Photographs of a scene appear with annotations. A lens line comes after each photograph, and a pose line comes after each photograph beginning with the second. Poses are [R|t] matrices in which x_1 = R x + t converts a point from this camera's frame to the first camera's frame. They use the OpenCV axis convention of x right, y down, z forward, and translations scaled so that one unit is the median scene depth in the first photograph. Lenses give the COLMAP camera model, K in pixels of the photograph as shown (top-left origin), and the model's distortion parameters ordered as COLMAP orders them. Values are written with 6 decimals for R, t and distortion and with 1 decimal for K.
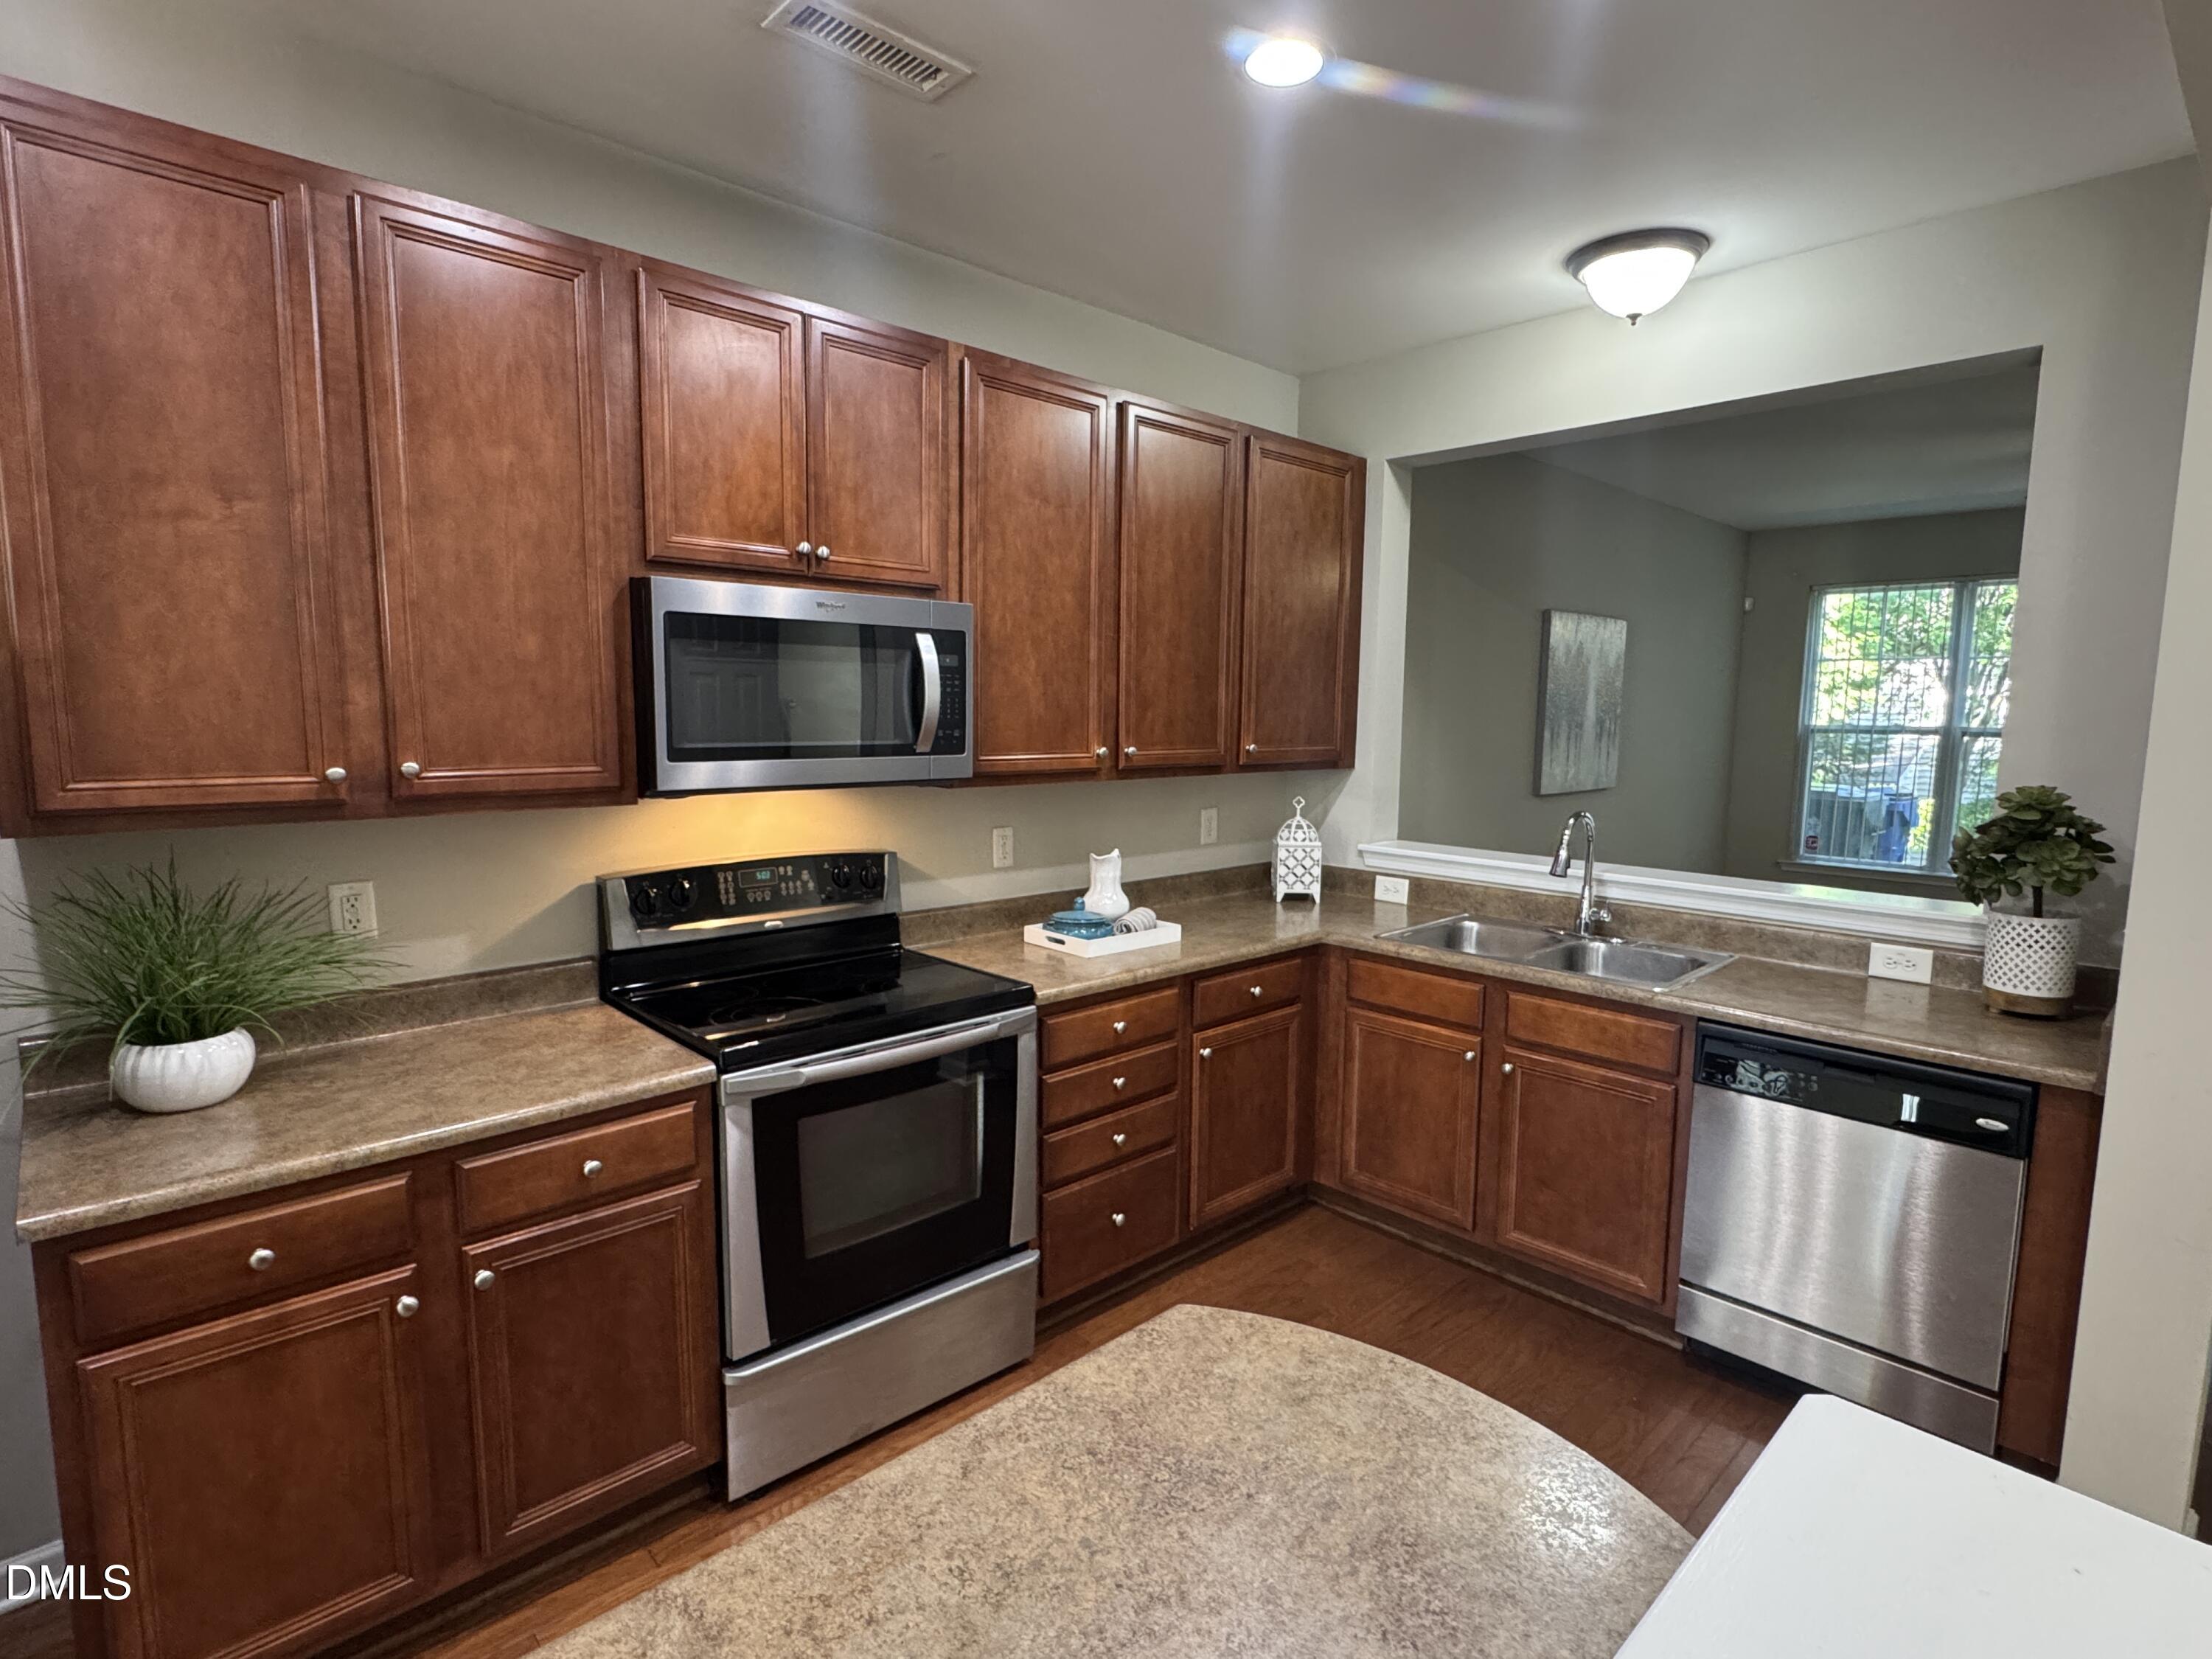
lens RADIAL K [[1103.9, 0, 1106.0], [0, 1103.9, 829.5], [0, 0, 1]] dist [-0.000526, -0.000104]
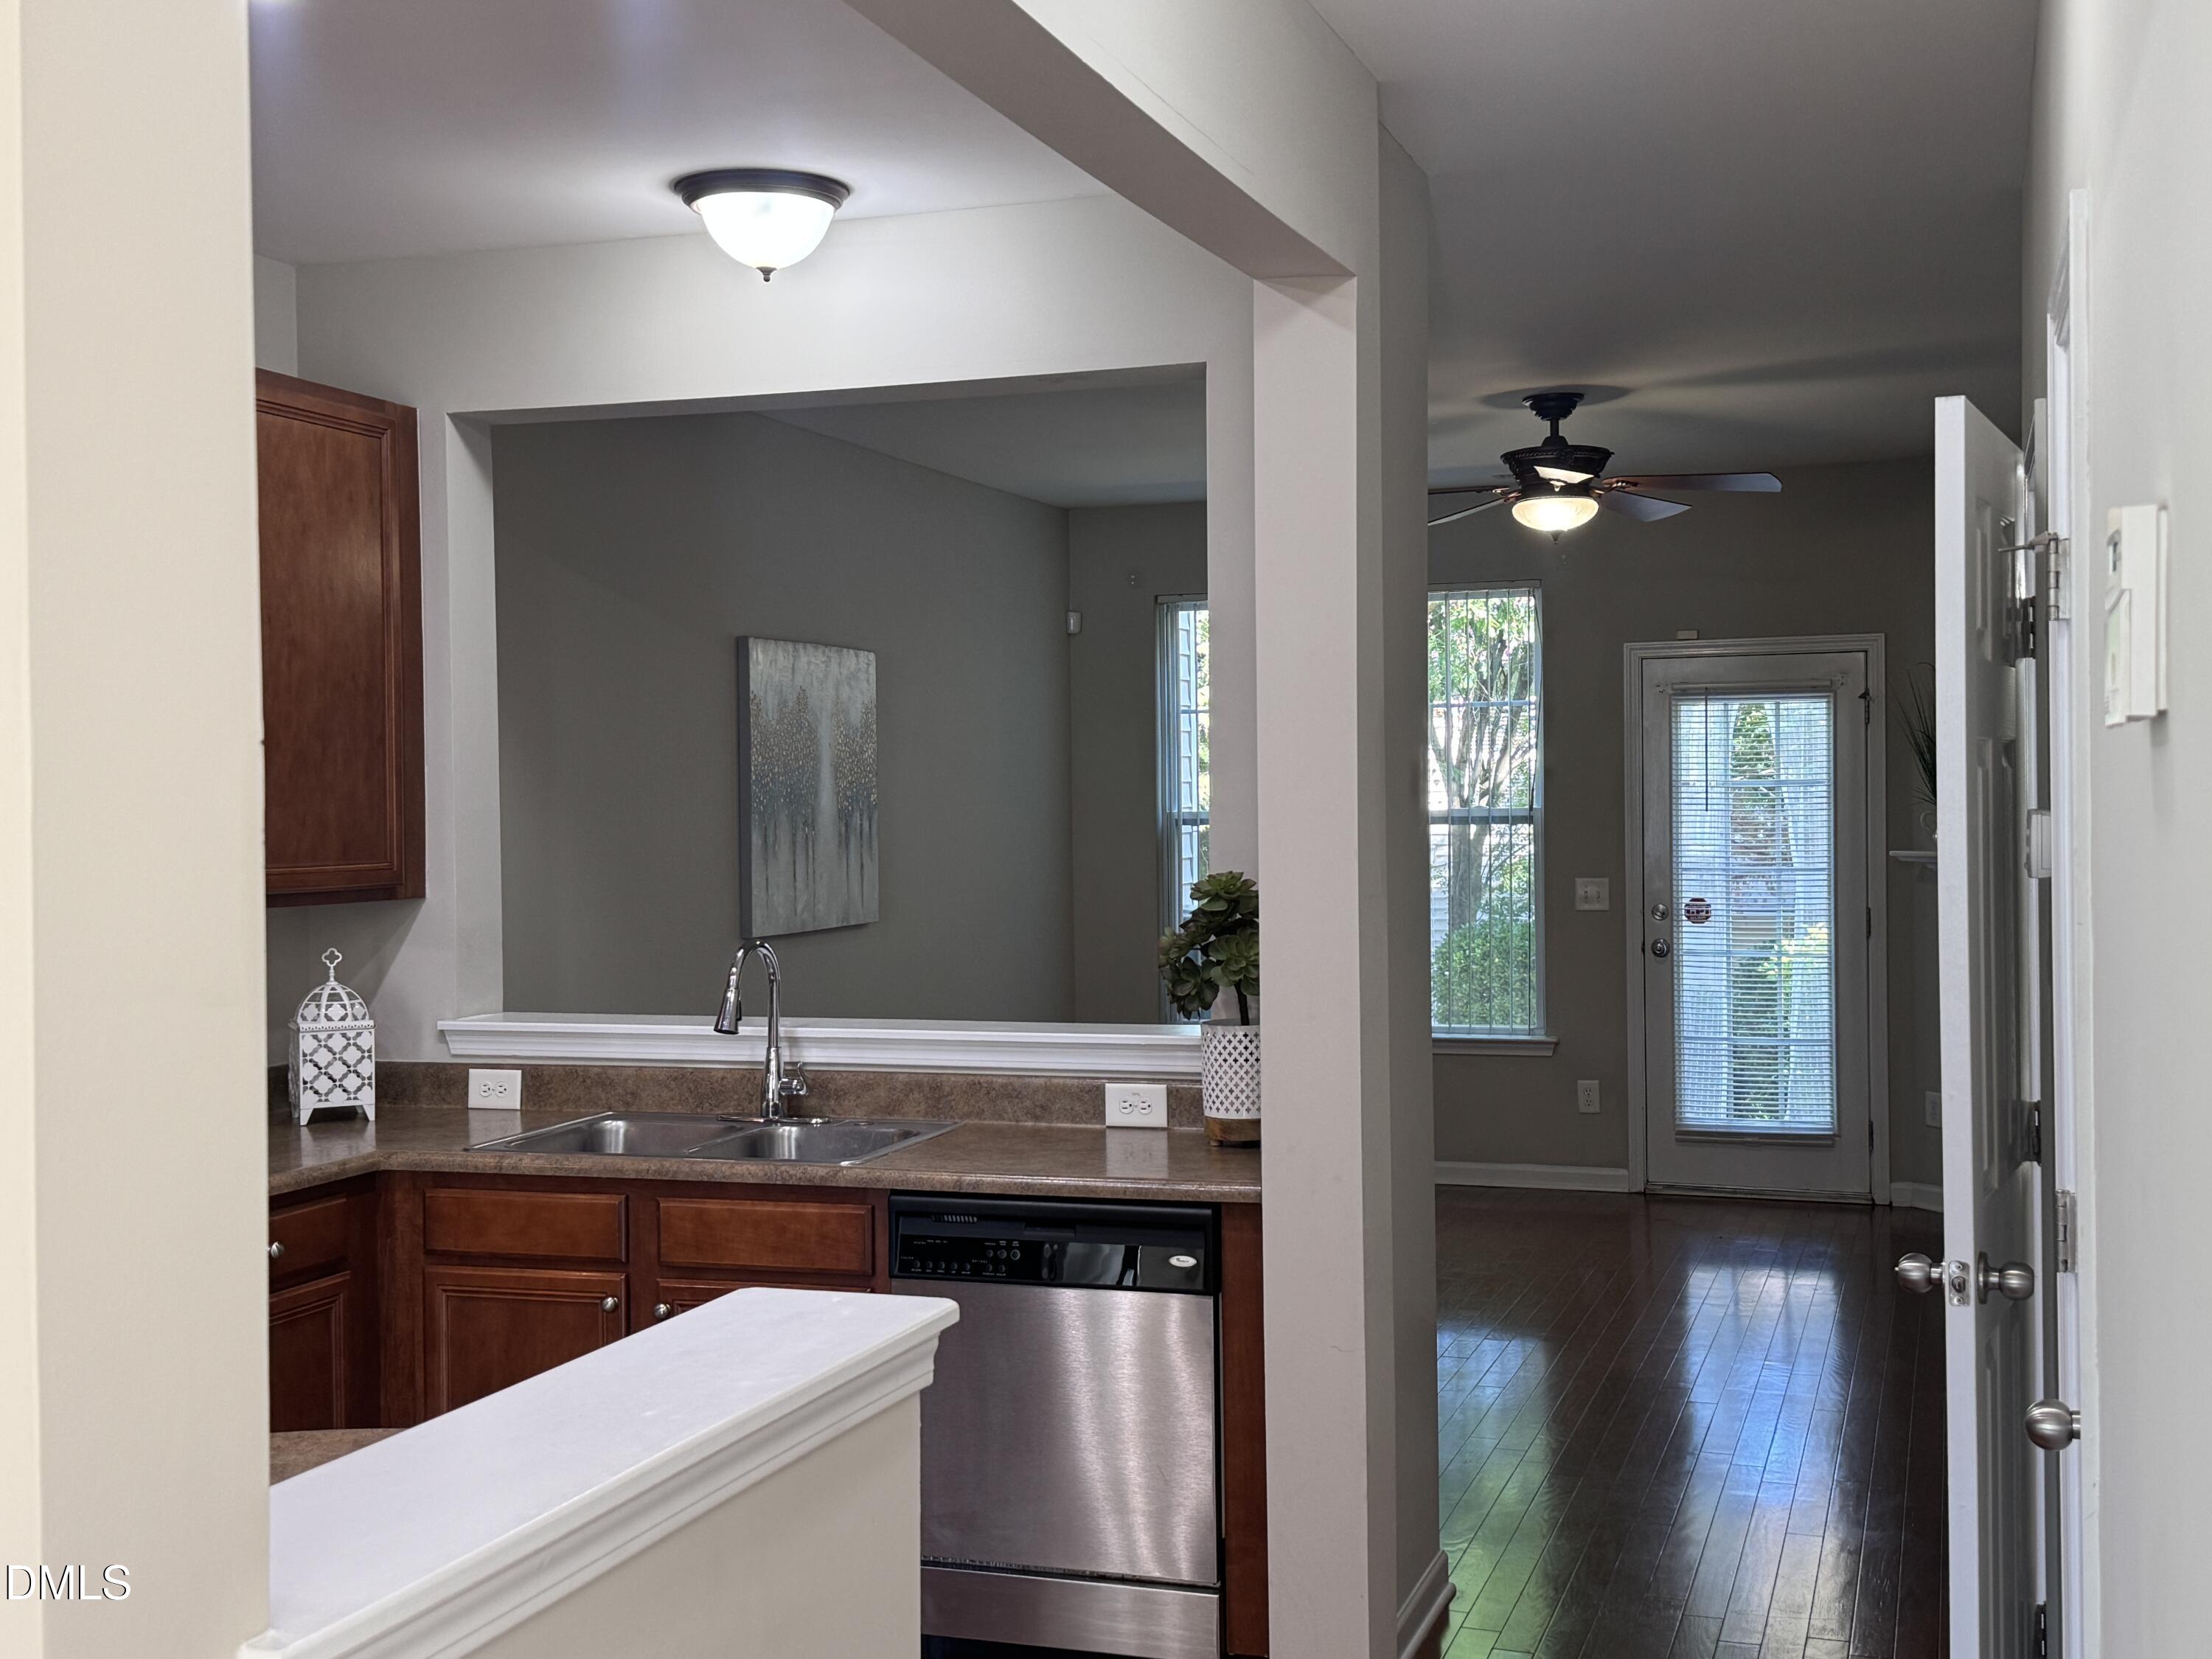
lens RADIAL K [[2432.6, 0, 1106.0], [0, 2432.6, 829.5], [0, 0, 1]] dist [0.125740, -0.005445]
pose [[0.886931, -0.028184, 0.461041, -0.091832], [0.073875, 0.993943, -0.081356, 0.061424], [-0.455956, 0.106217, 0.883641, -0.520218]]
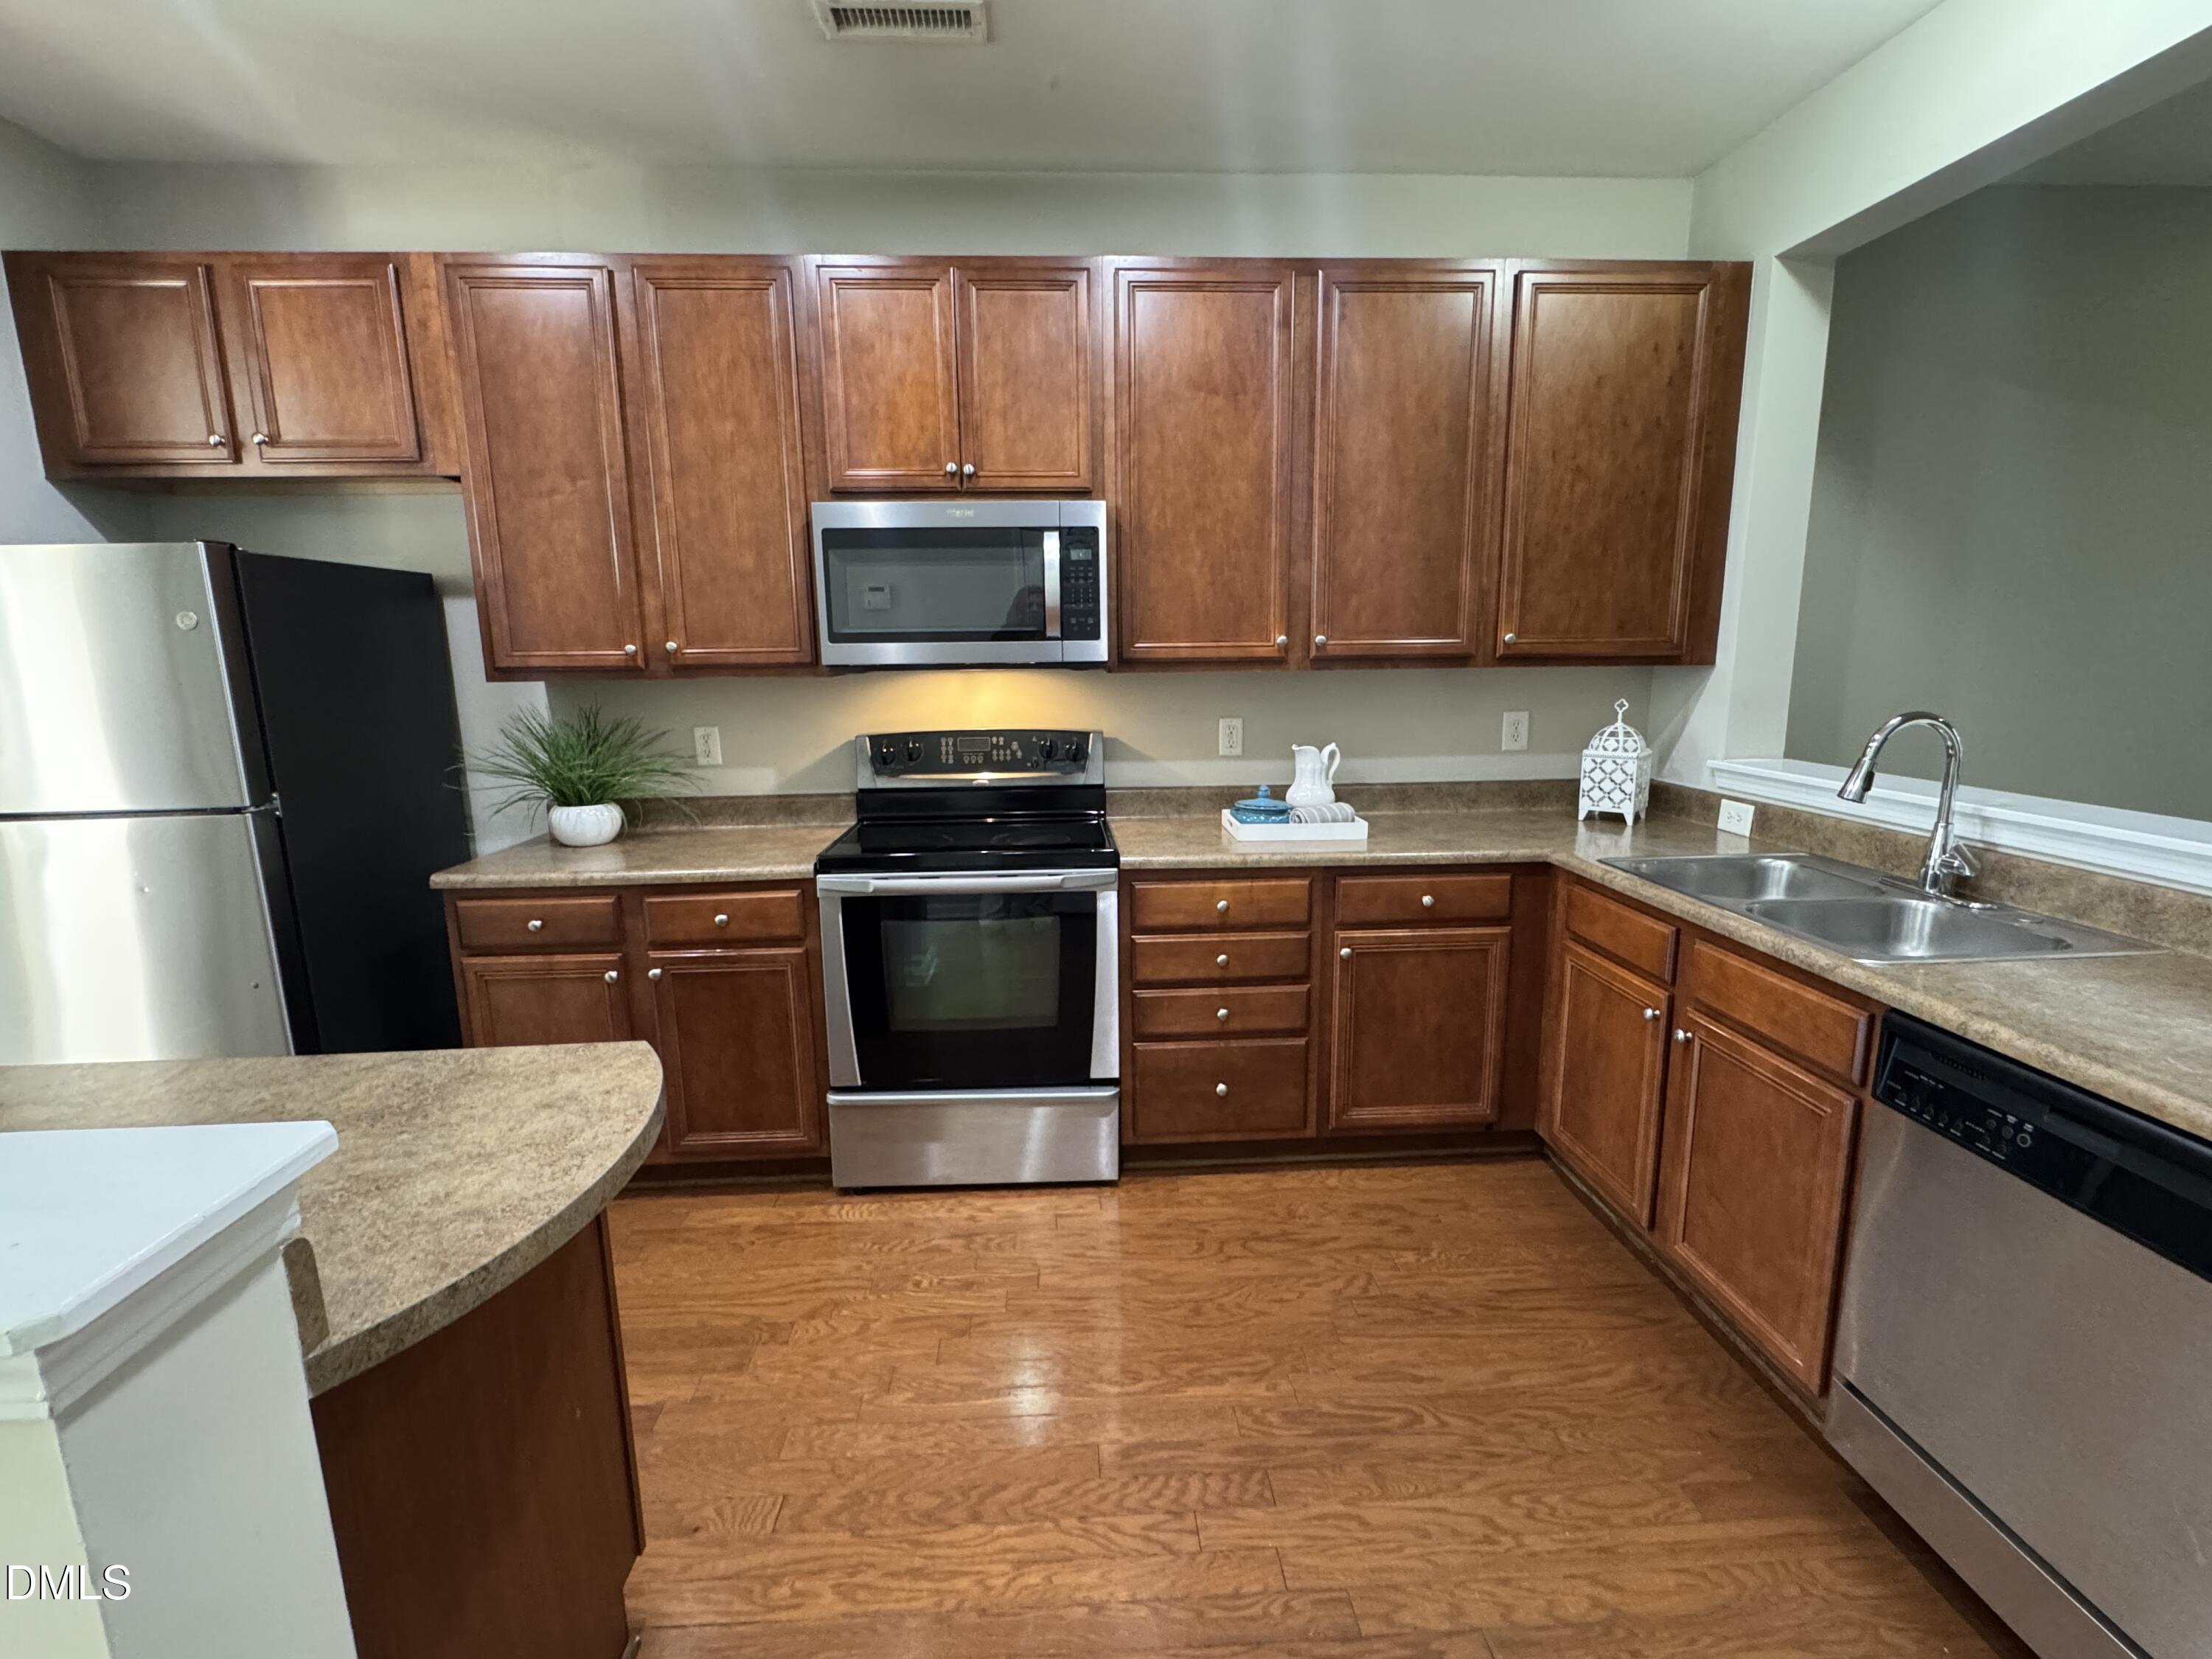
lens RADIAL K [[993.2, 0, 1106.0], [0, 993.2, 829.5], [0, 0, 1]] dist [0.000018, 0.000372]
pose [[0.765496, 0.094059, -0.636529, 0.479638], [-0.050408, 0.994984, 0.086406, 0.031488], [0.641463, -0.034057, 0.766397, 0.207106]]
